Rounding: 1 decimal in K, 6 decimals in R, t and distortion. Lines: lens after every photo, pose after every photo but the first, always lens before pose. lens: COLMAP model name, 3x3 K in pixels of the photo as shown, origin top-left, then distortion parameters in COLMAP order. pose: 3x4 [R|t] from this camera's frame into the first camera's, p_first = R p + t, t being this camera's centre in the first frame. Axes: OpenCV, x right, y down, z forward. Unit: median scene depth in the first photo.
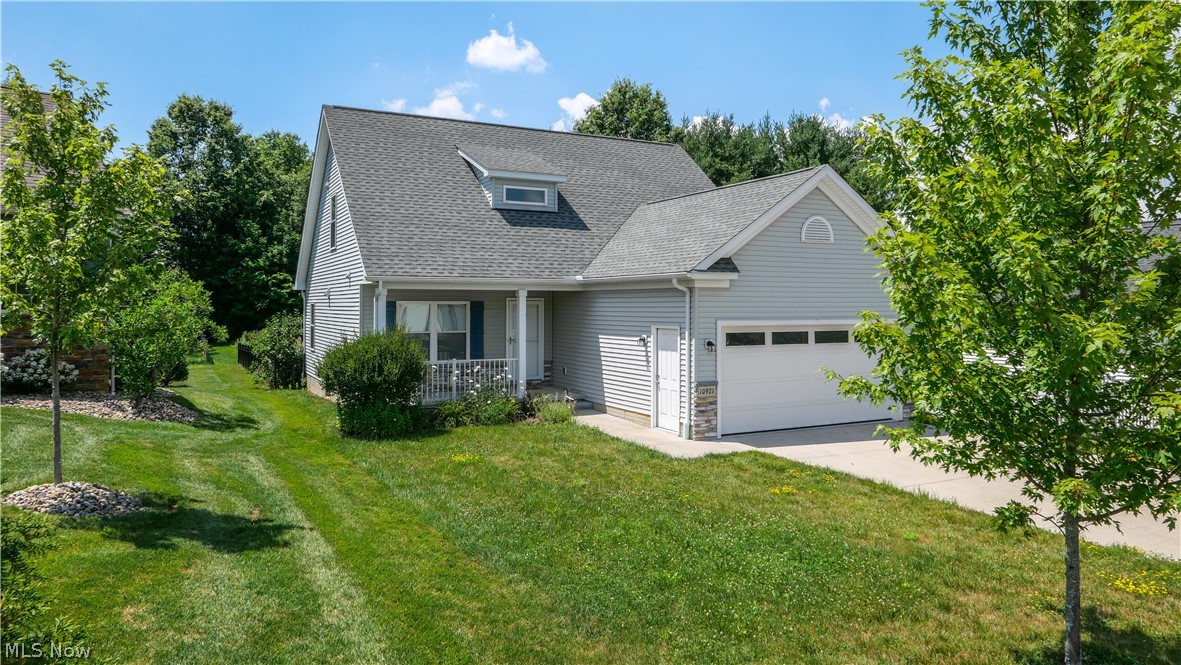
lens RADIAL K [[789.7, 0, 592.5], [0, 789.7, 314.9], [0, 0, 1]] dist [0.000466, 0.000152]
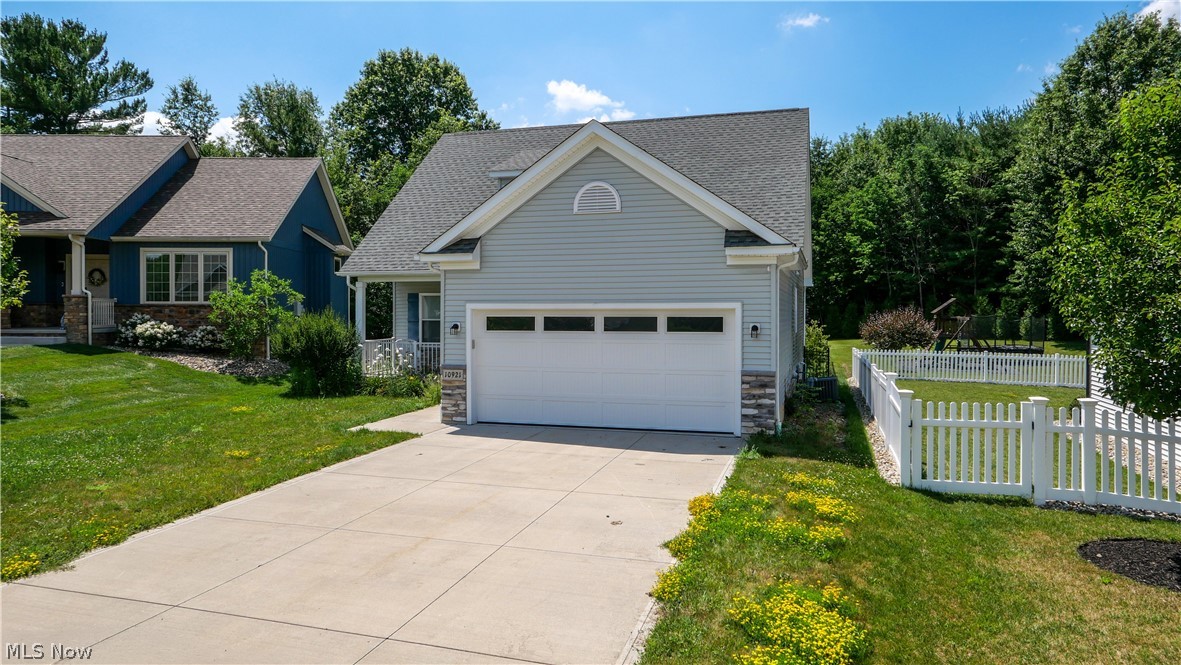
lens RADIAL K [[789.4, 0, 590.5], [0, 789.4, 332.5], [0, 0, 1]] dist [0.001632, 0.001164]
pose [[0.700537, 0.016055, -0.713435, 0.863793], [-0.011595, 0.999871, 0.011116, 0.027526], [0.713522, 0.000485, 0.700633, 0.383430]]
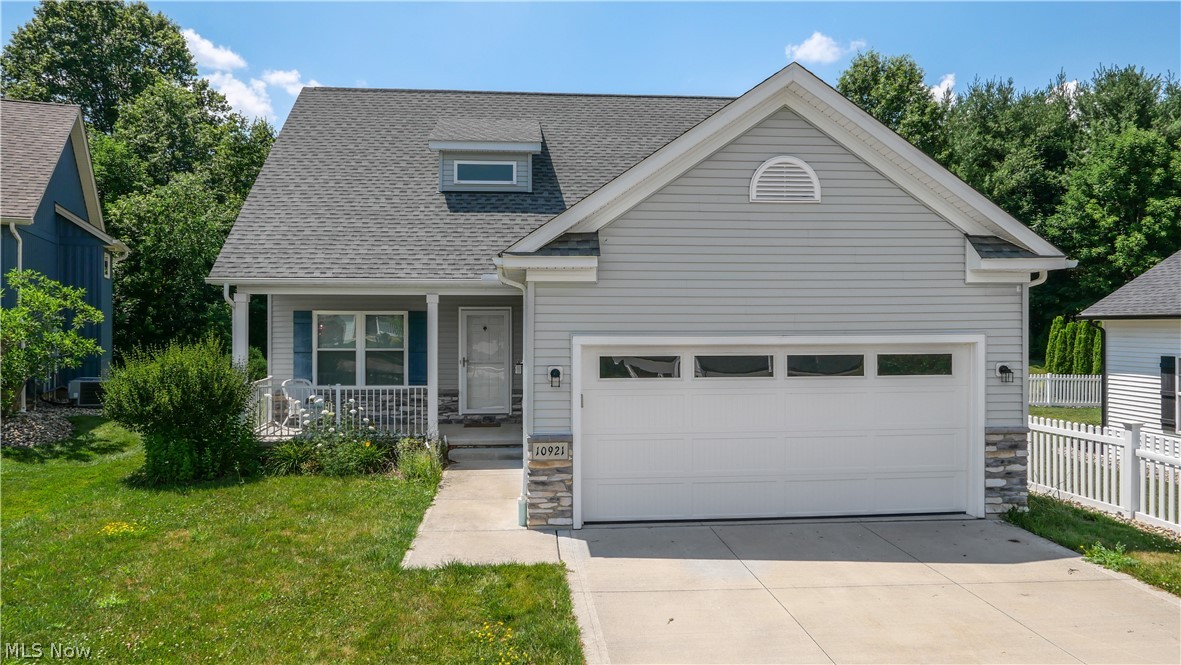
lens RADIAL K [[794.6, 0, 590.5], [0, 794.6, 332.5], [0, 0, 1]] dist [0.003285, -0.018794]
pose [[0.919272, 0.002736, -0.393614, 0.371056], [-0.003129, 0.999995, -0.000357, 0.004326], [0.393611, 0.001560, 0.919276, 0.395781]]
